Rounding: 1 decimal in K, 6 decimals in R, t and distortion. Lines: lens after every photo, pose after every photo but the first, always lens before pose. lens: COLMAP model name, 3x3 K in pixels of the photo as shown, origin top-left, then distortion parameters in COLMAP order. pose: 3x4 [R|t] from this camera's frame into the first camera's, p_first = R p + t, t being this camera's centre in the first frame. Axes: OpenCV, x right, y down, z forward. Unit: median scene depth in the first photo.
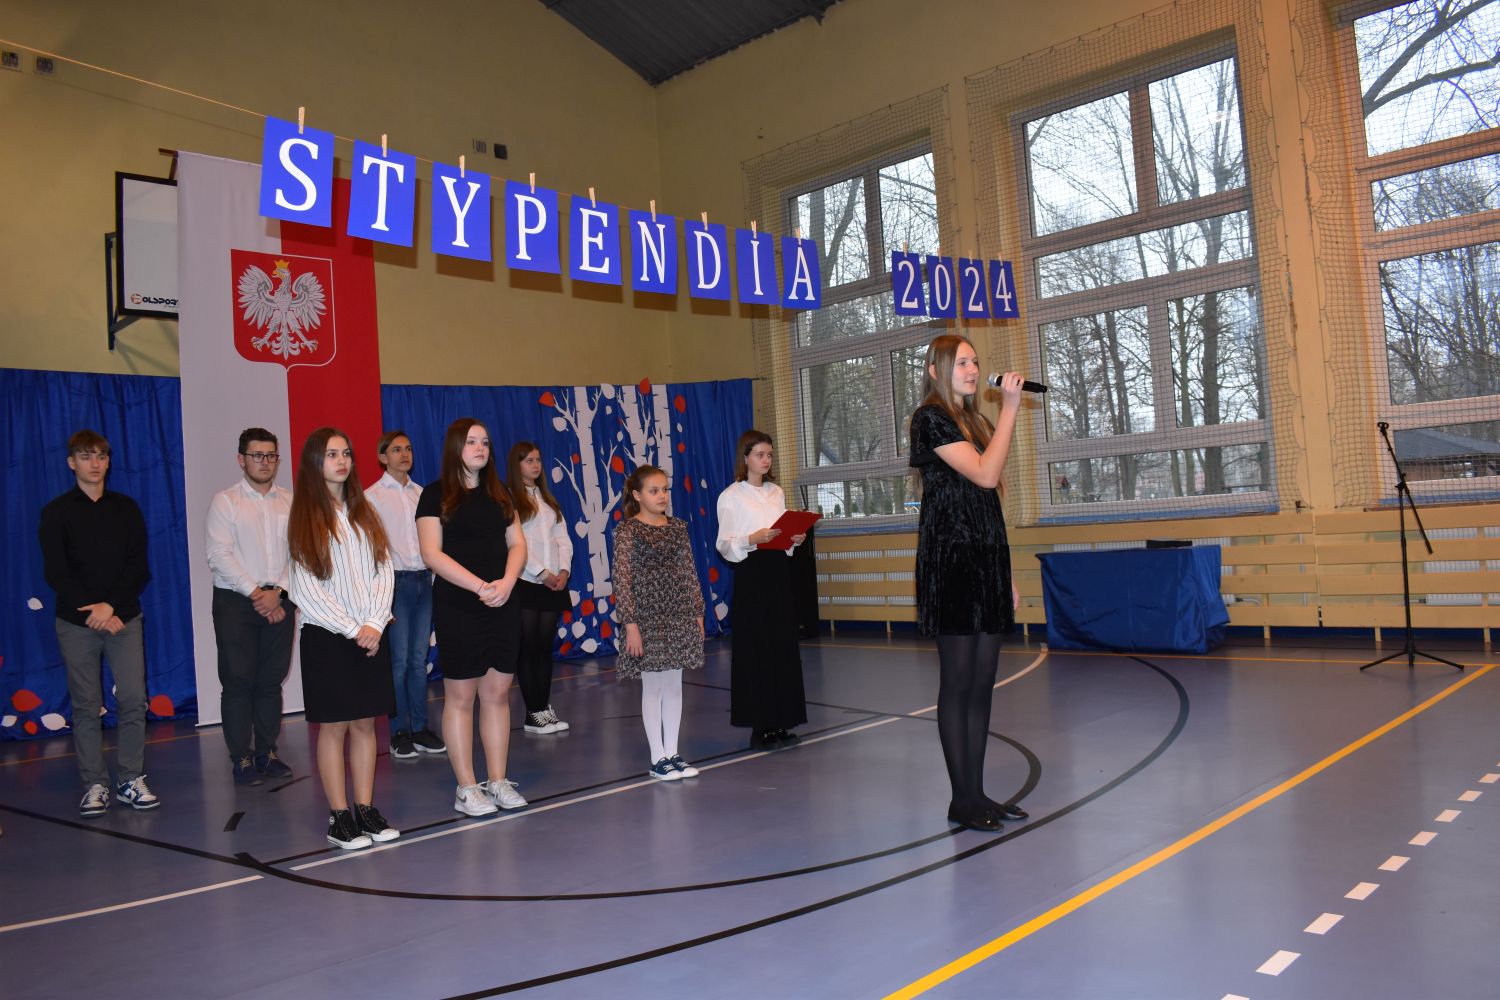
lens RADIAL K [[1171.3, 0, 750.0], [0, 1171.3, 500.0], [0, 0, 1]] dist [-0.088487, 0.003869]
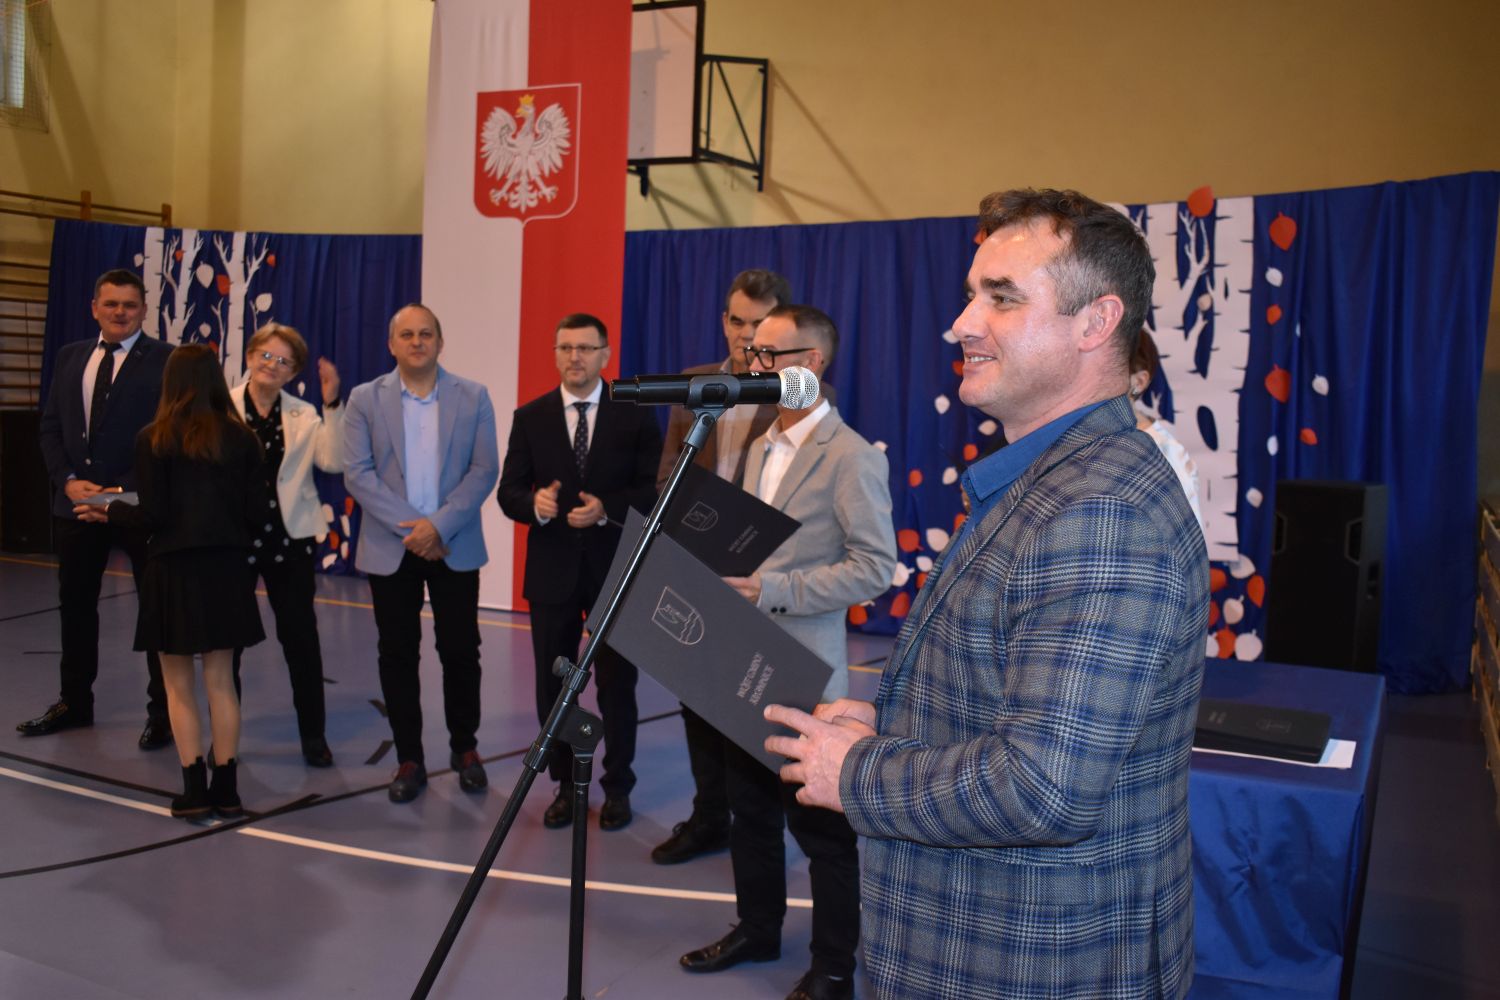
lens RADIAL K [[1407.1, 0, 750.0], [0, 1407.1, 500.0], [0, 0, 1]] dist [-0.071444, 0.000782]
pose [[0.333536, 0.149218, -0.930853, 0.671746], [-0.029499, 0.988562, 0.147899, -0.068881], [0.942276, -0.021870, 0.334123, 0.806973]]
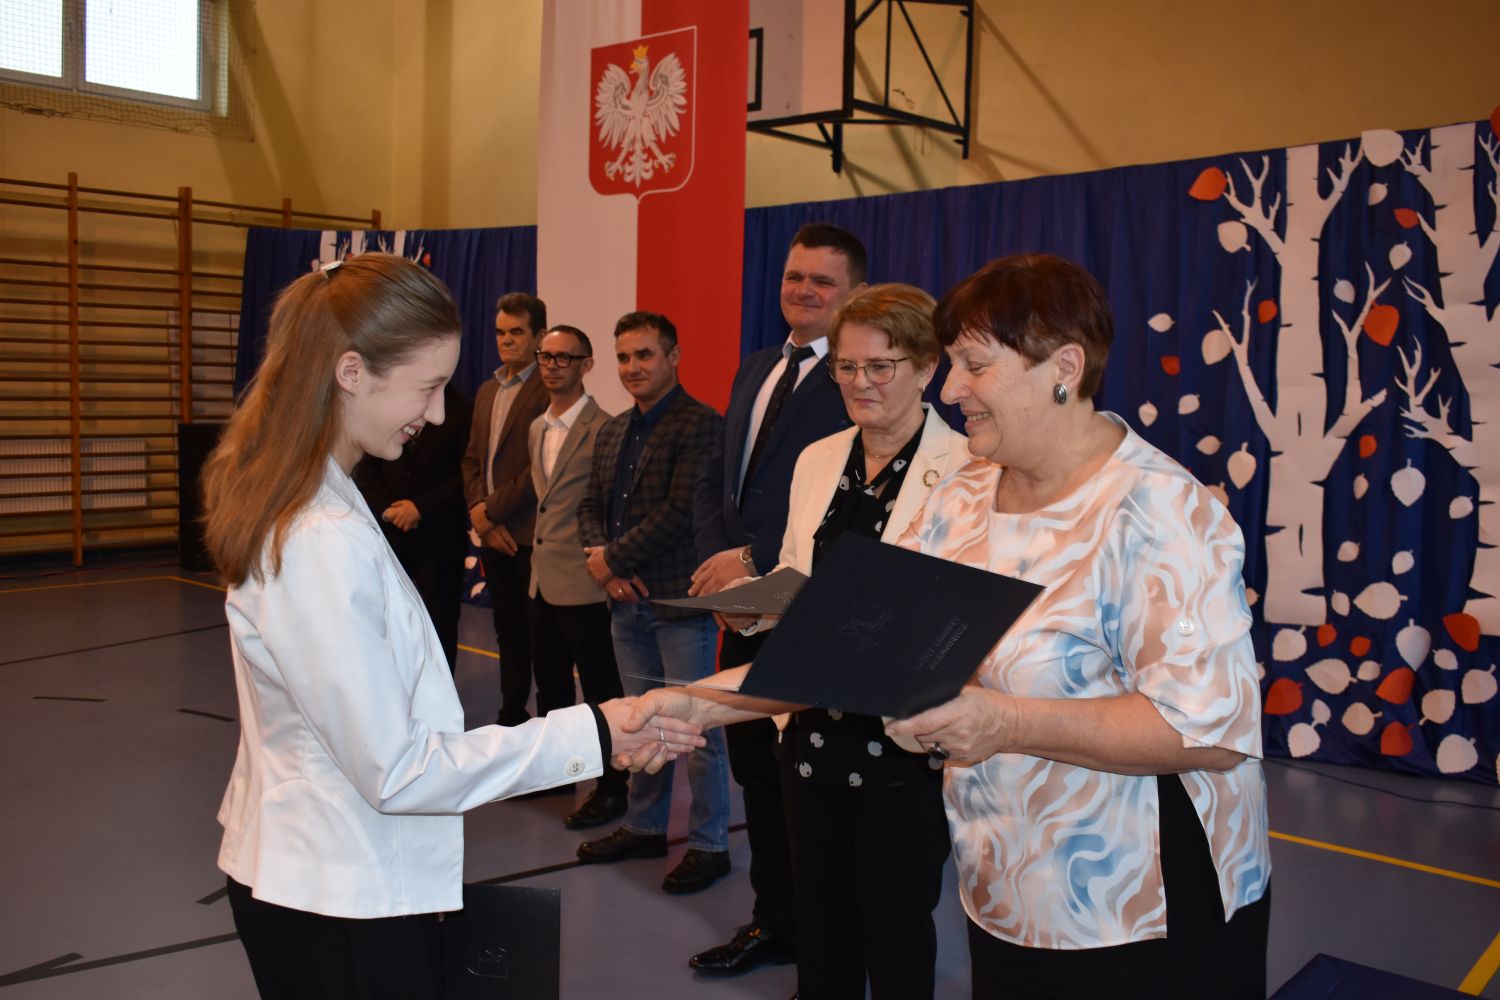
lens RADIAL K [[1356.9, 0, 750.0], [0, 1356.9, 500.0], [0, 0, 1]] dist [-0.083752, 0.010750]
pose [[0.074516, 0.146255, -0.986437, 0.472556], [-0.002488, 0.989211, 0.146478, -0.051264], [0.997217, -0.008461, 0.074076, 1.010304]]
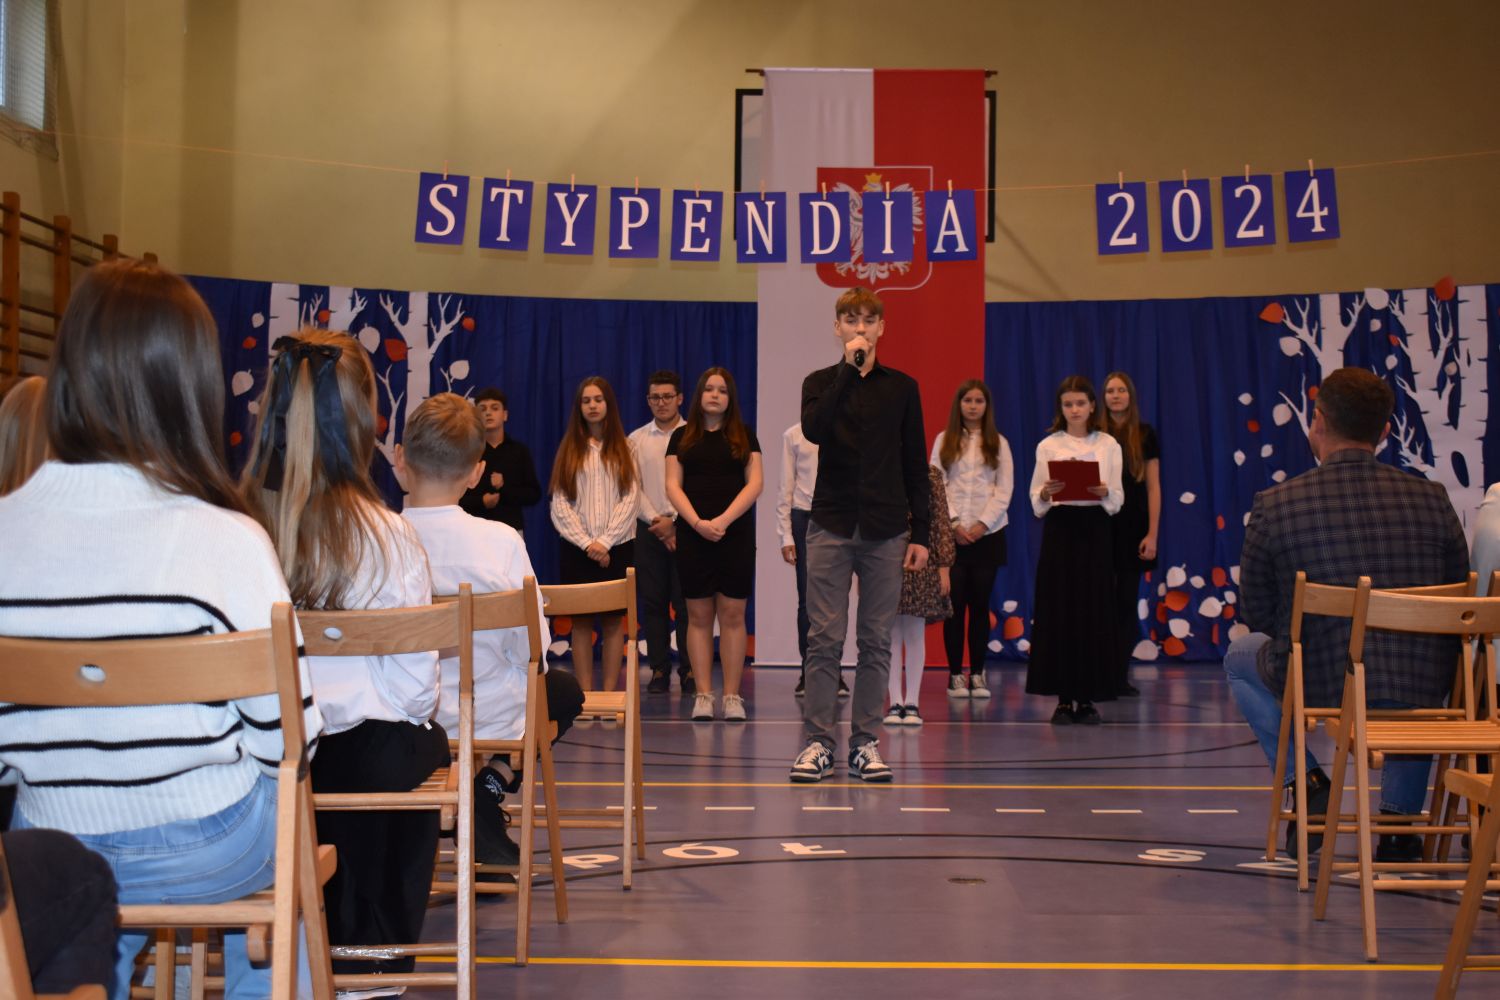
lens RADIAL K [[2086.9, 0, 750.0], [0, 2086.9, 500.0], [0, 0, 1]] dist [-0.021292, -0.051838]
pose [[0.695752, 0.049581, -0.716569, 0.725304], [-0.028281, 0.998732, 0.041645, -0.016703], [0.717725, -0.008709, 0.696272, -0.223233]]
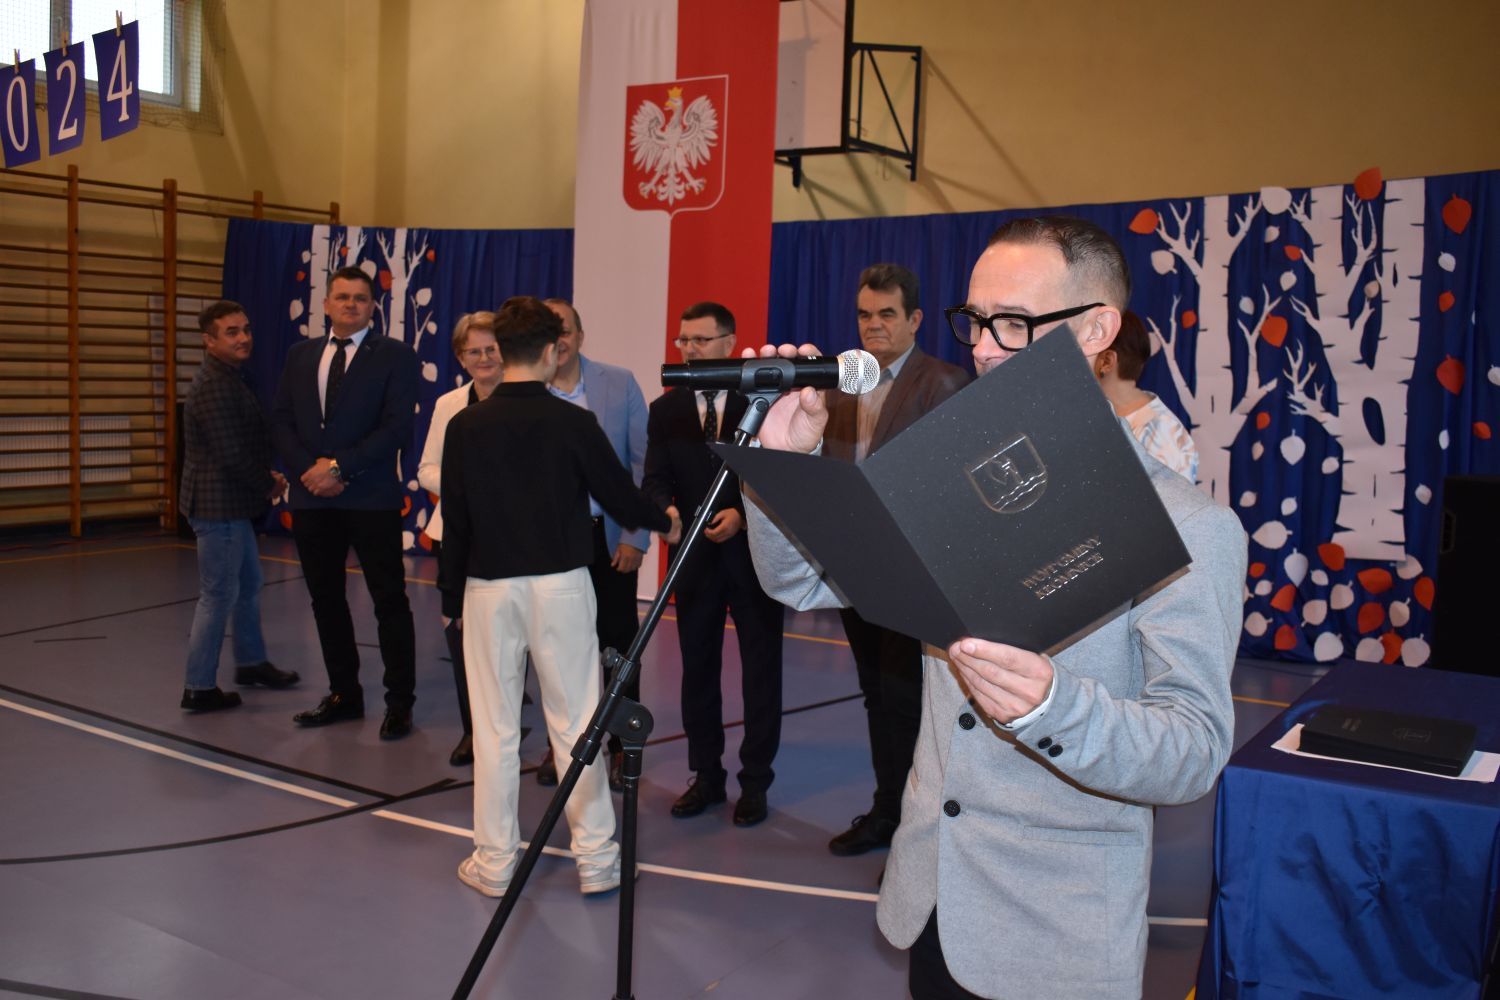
lens RADIAL K [[1408.9, 0, 753.5], [0, 1408.9, 503.5], [0, 0, 1]] dist [-0.079935, 0.011549]
pose [[0.222259, 0.157924, -0.962113, 0.669997], [-0.018785, 0.987305, 0.157719, -0.067614], [0.974807, -0.016982, 0.222404, 0.823942]]
